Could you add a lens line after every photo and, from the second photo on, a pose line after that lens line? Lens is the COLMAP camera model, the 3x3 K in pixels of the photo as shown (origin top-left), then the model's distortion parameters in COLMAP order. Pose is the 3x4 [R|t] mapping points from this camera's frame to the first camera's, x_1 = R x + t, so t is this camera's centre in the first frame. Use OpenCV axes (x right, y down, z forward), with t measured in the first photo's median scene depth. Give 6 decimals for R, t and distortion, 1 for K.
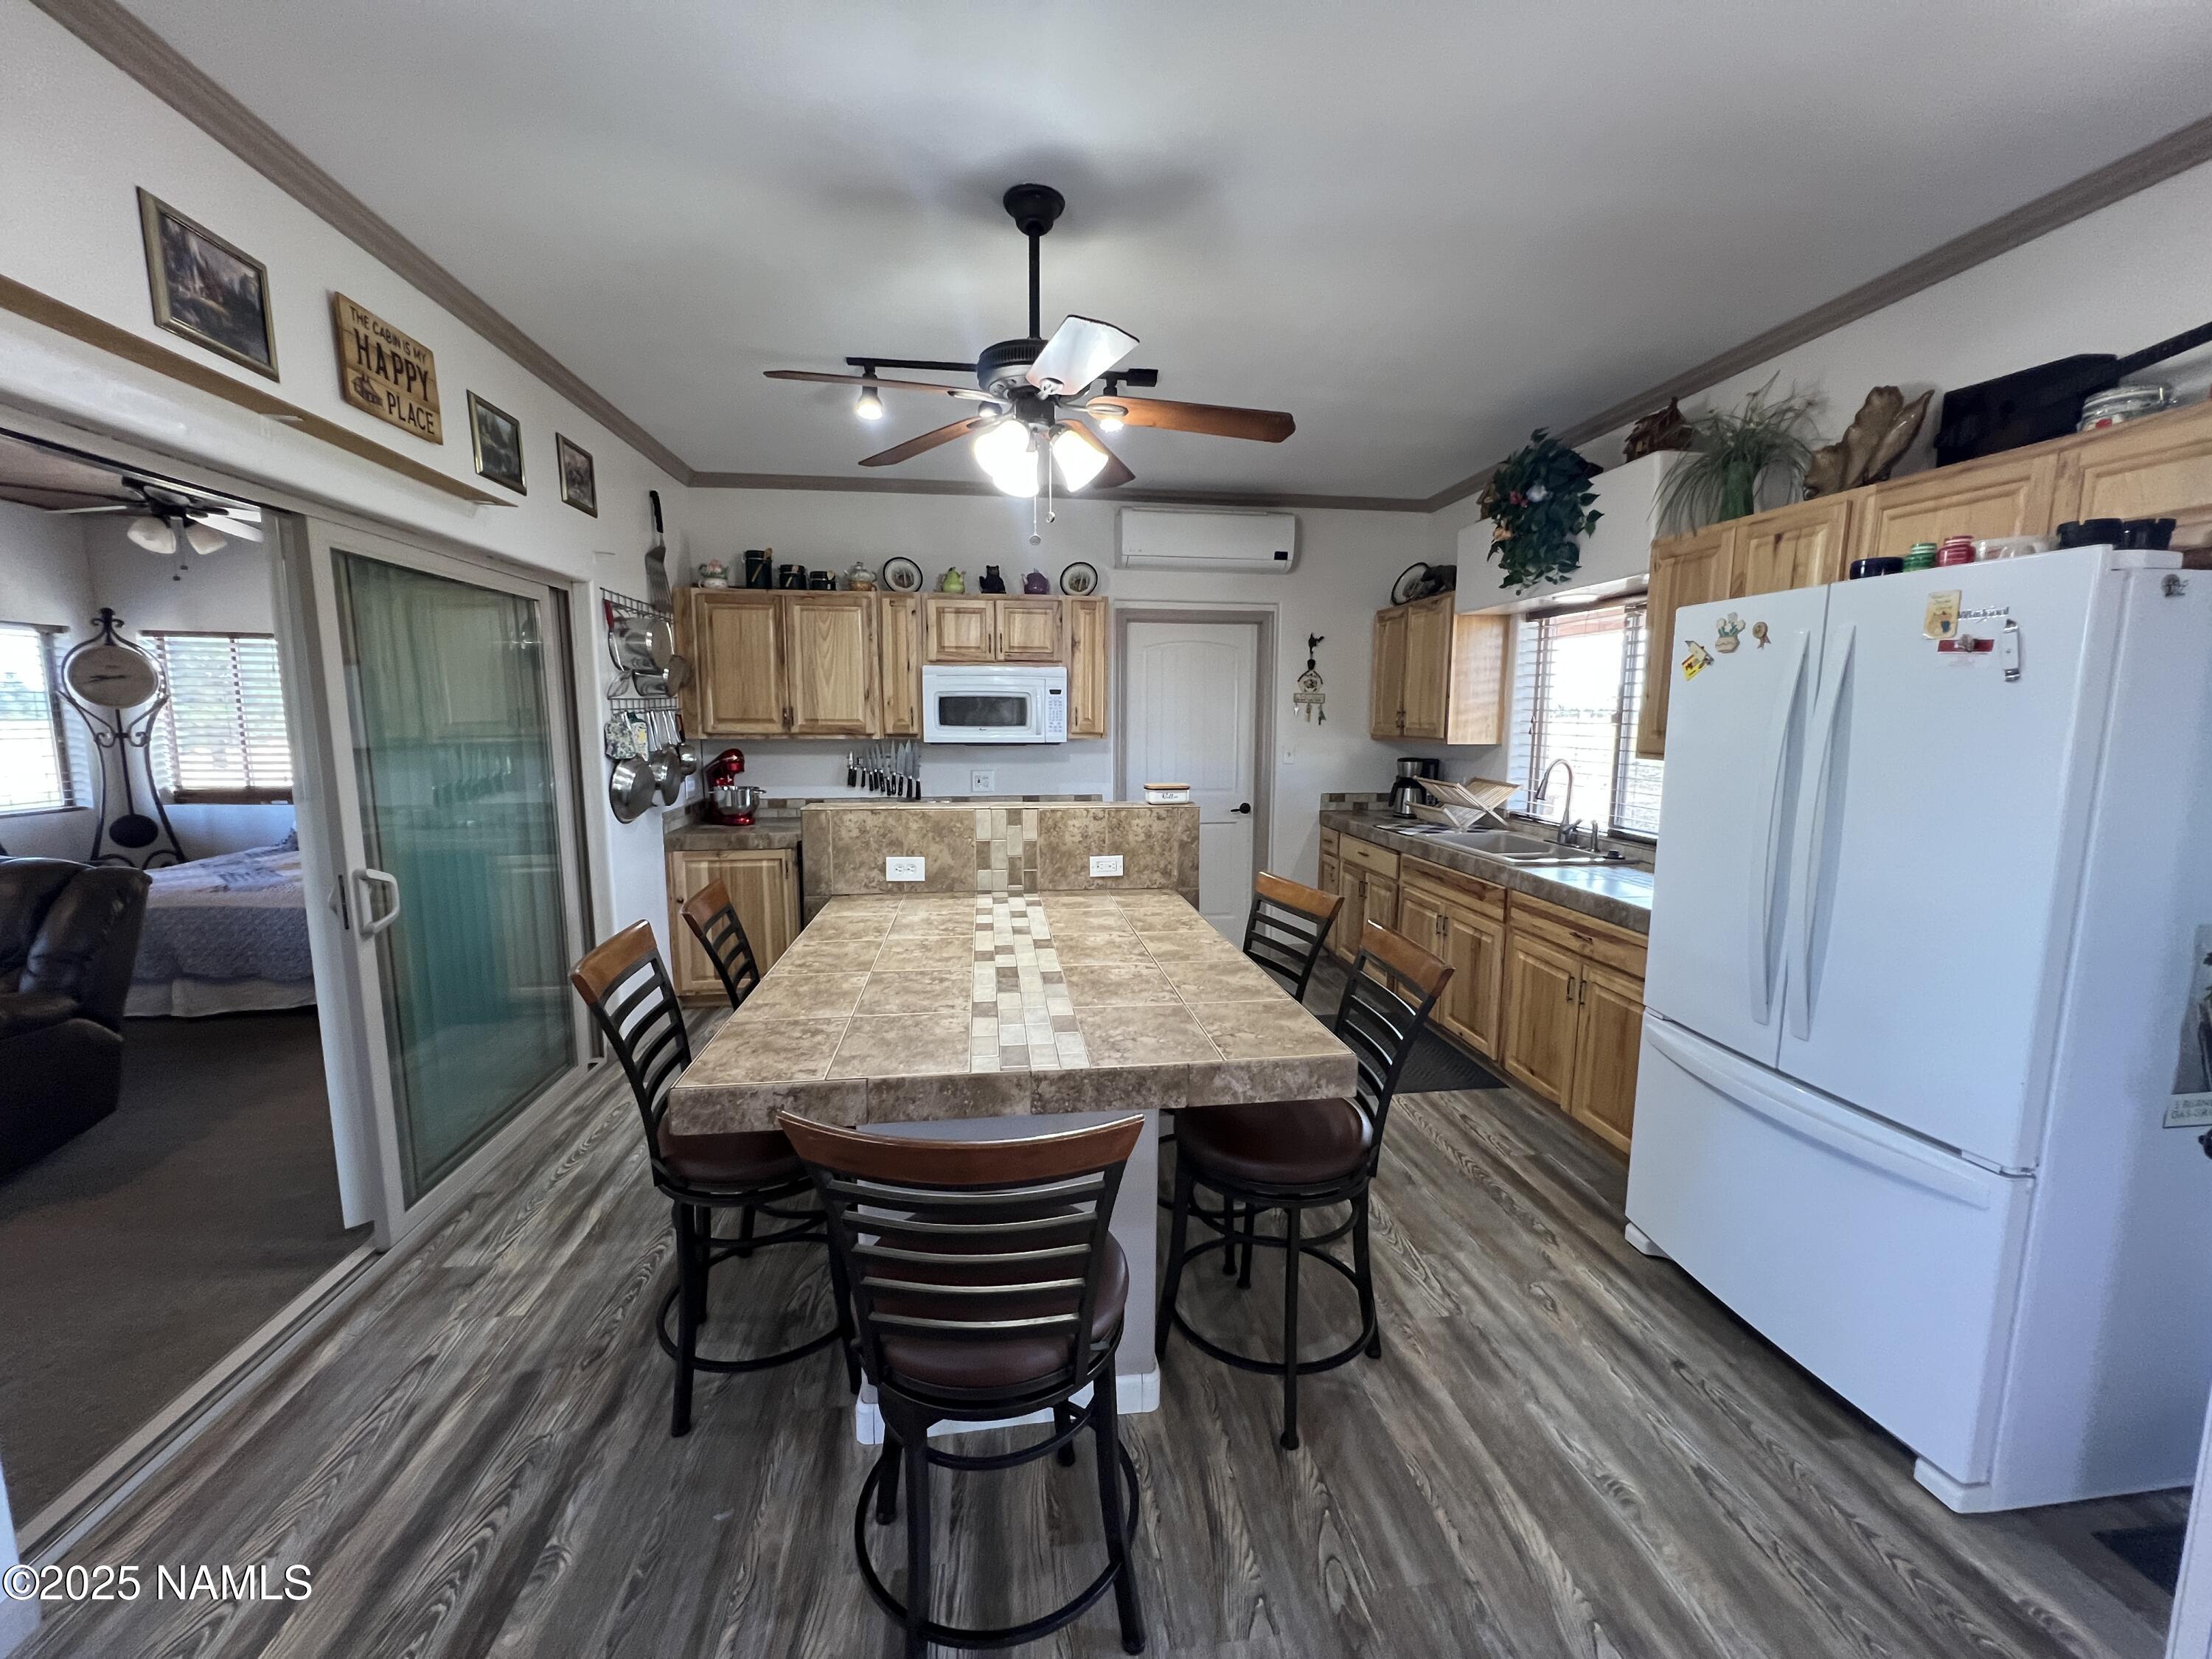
lens RADIAL K [[885.8, 0, 1109.4], [0, 885.8, 829.4], [0, 0, 1]] dist [-0.004004, 0.000735]
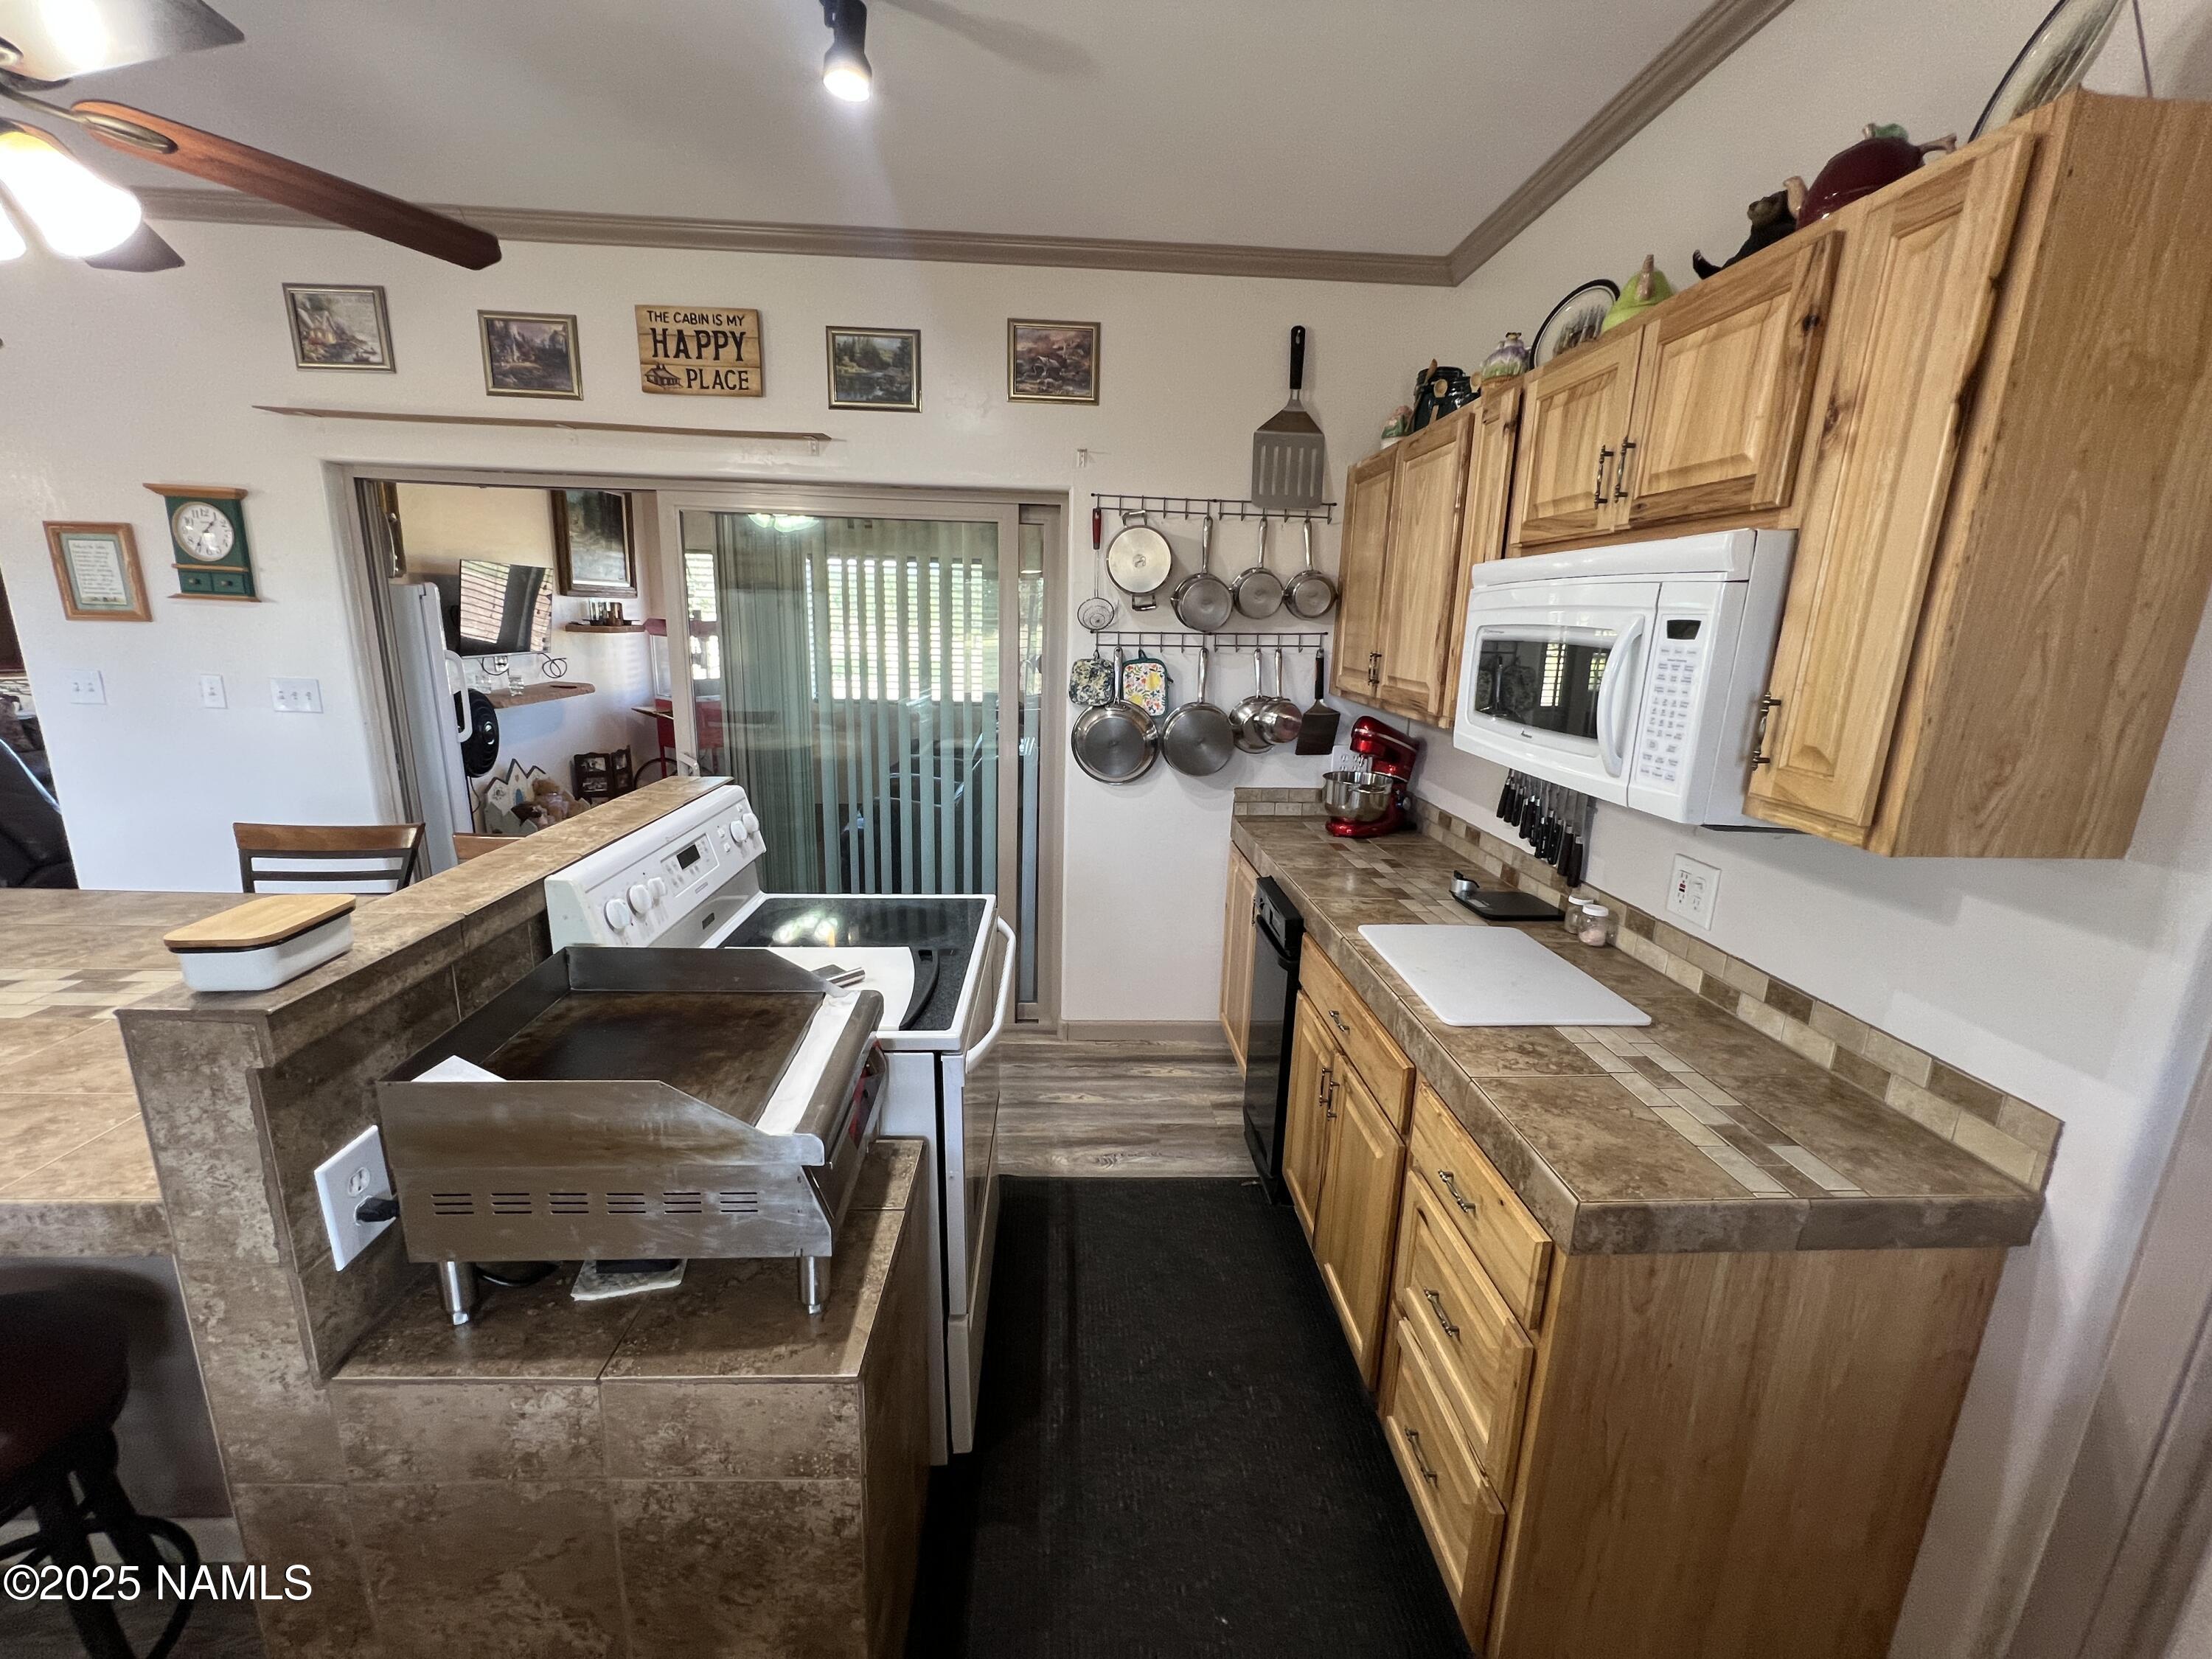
lens RADIAL K [[885.8, 0, 1109.4], [0, 885.8, 829.4], [0, 0, 1]] dist [-0.004004, 0.000735]
pose [[-0.083329, 0.225668, -0.970634, 0.368953], [-0.160079, 0.958341, 0.236553, -0.219554], [0.983581, 0.175090, -0.043733, 1.407712]]
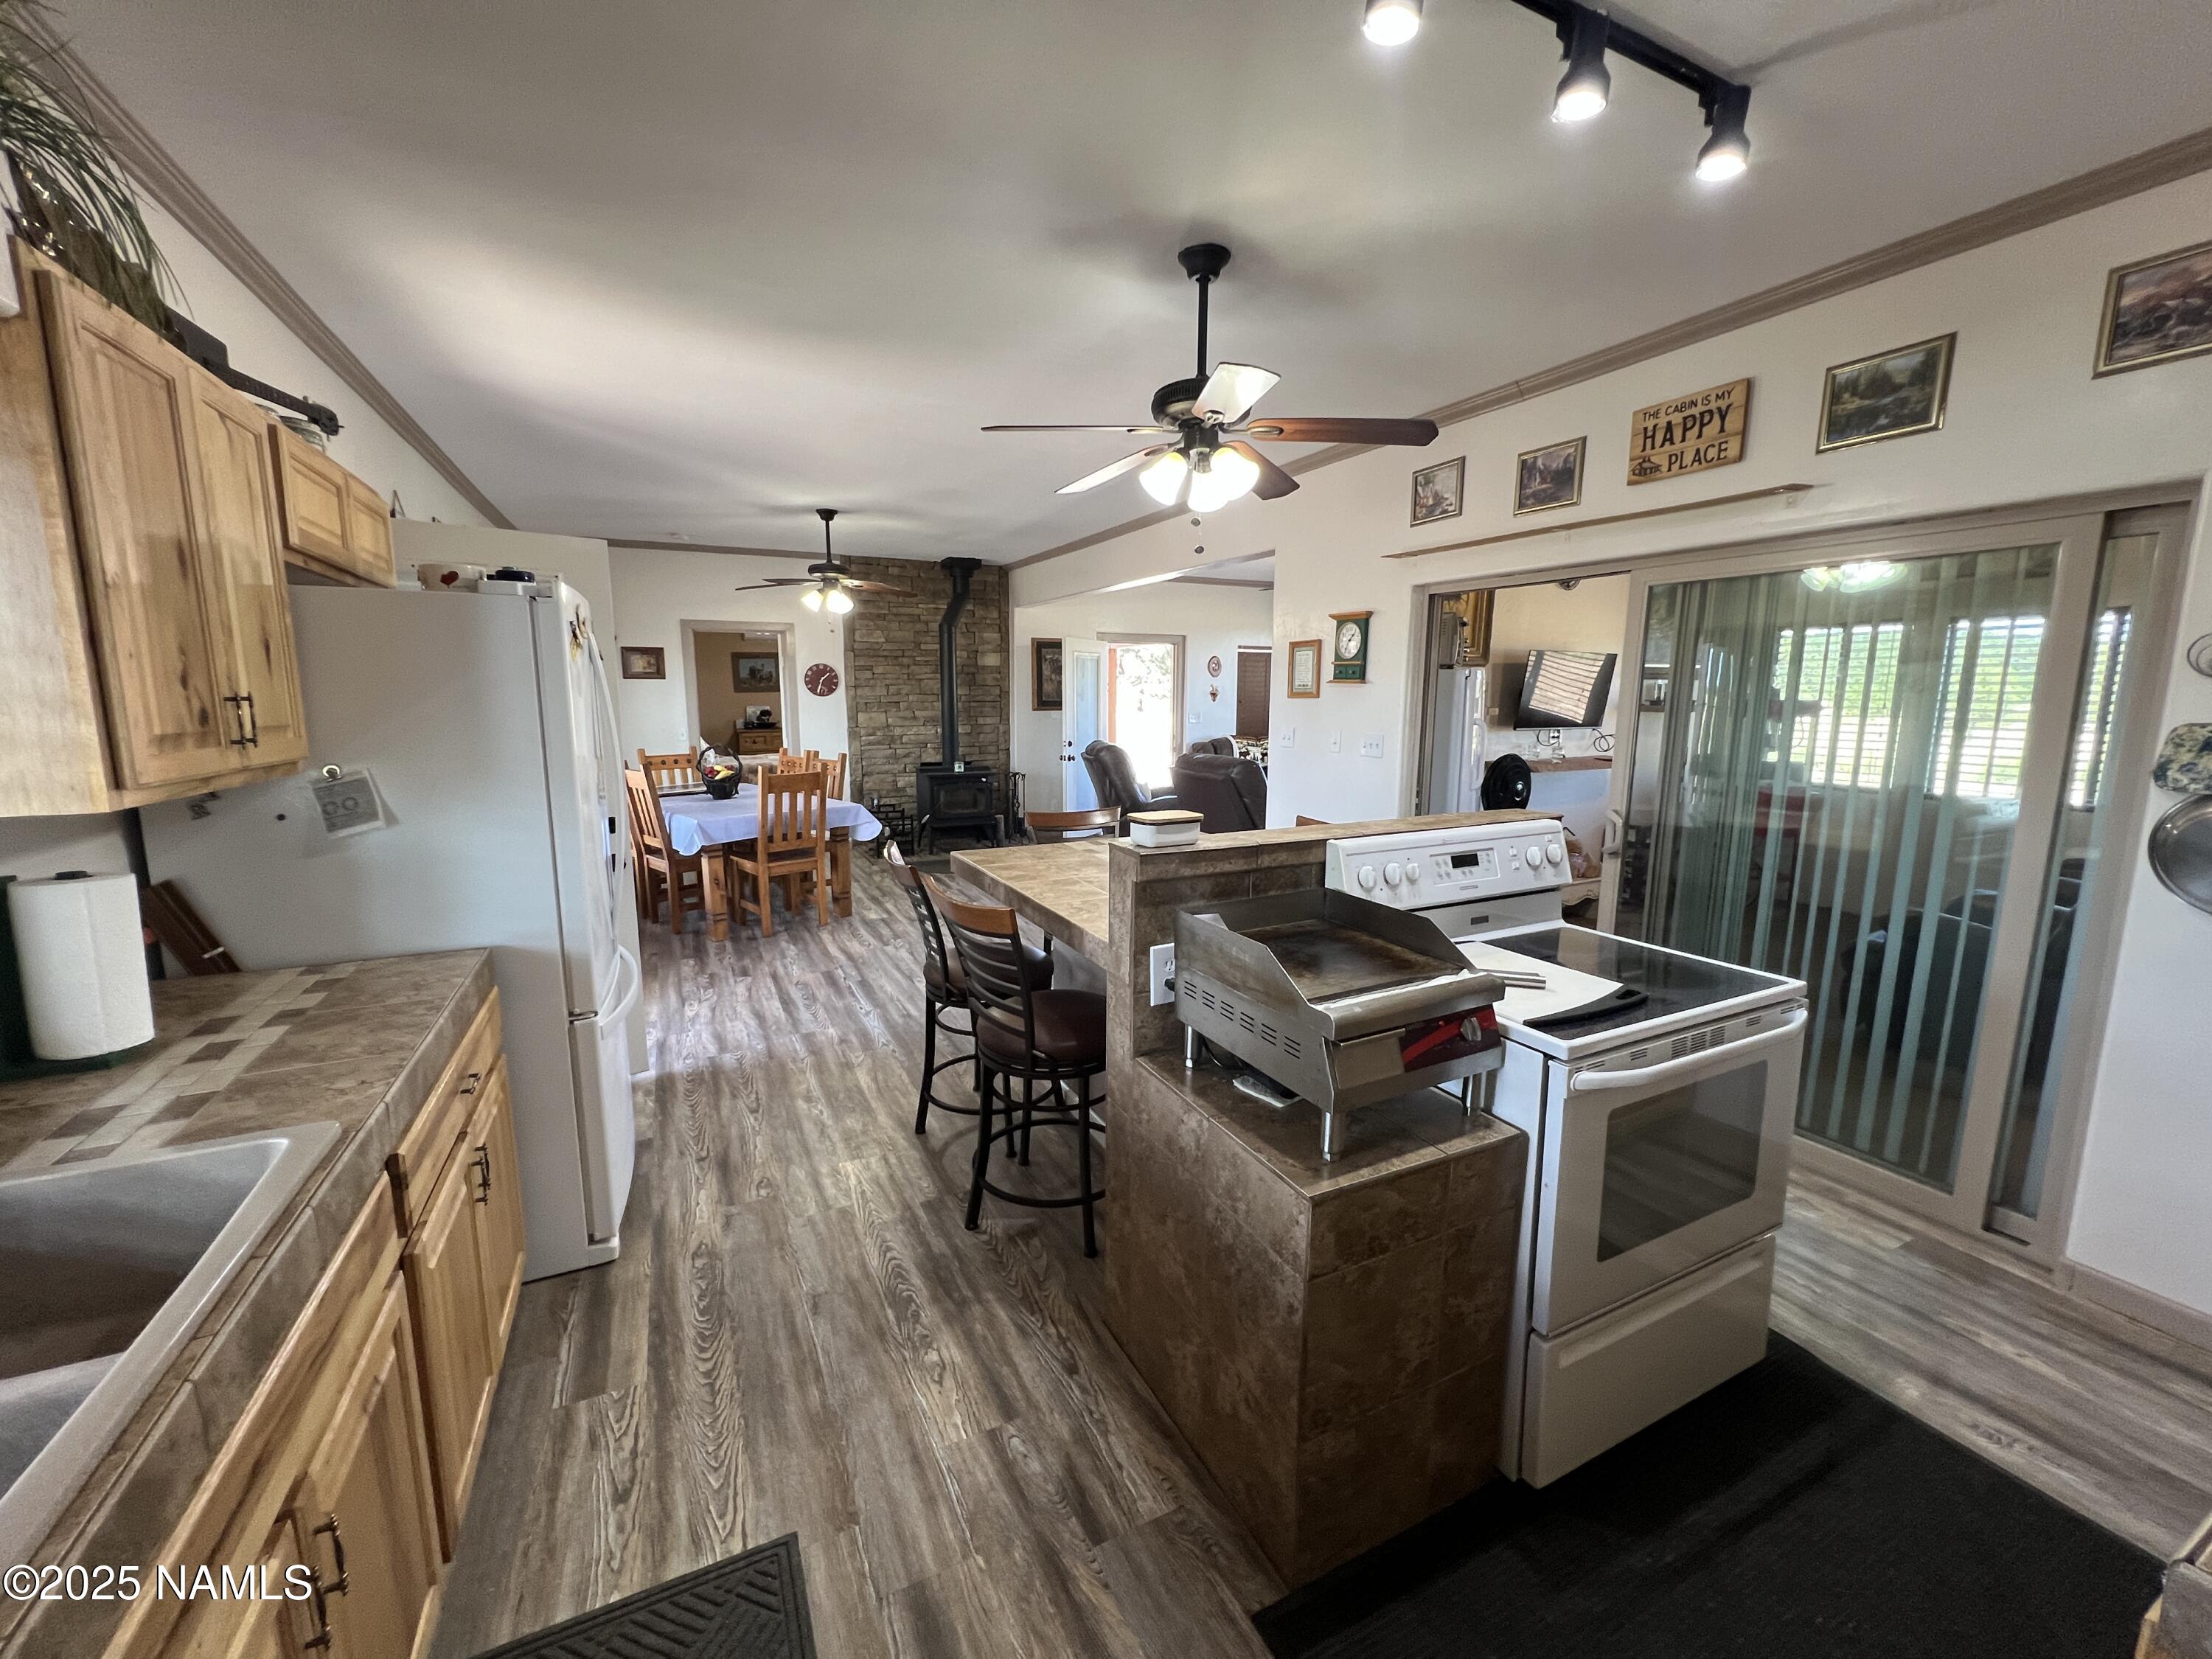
lens RADIAL K [[885.8, 0, 1109.4], [0, 885.8, 829.4], [0, 0, 1]] dist [-0.004004, 0.000735]
pose [[-0.946457, 0.041701, -0.320125, 0.329679], [-0.049387, 0.961247, 0.271231, -0.225344], [0.319030, 0.272518, -0.907719, 1.681843]]
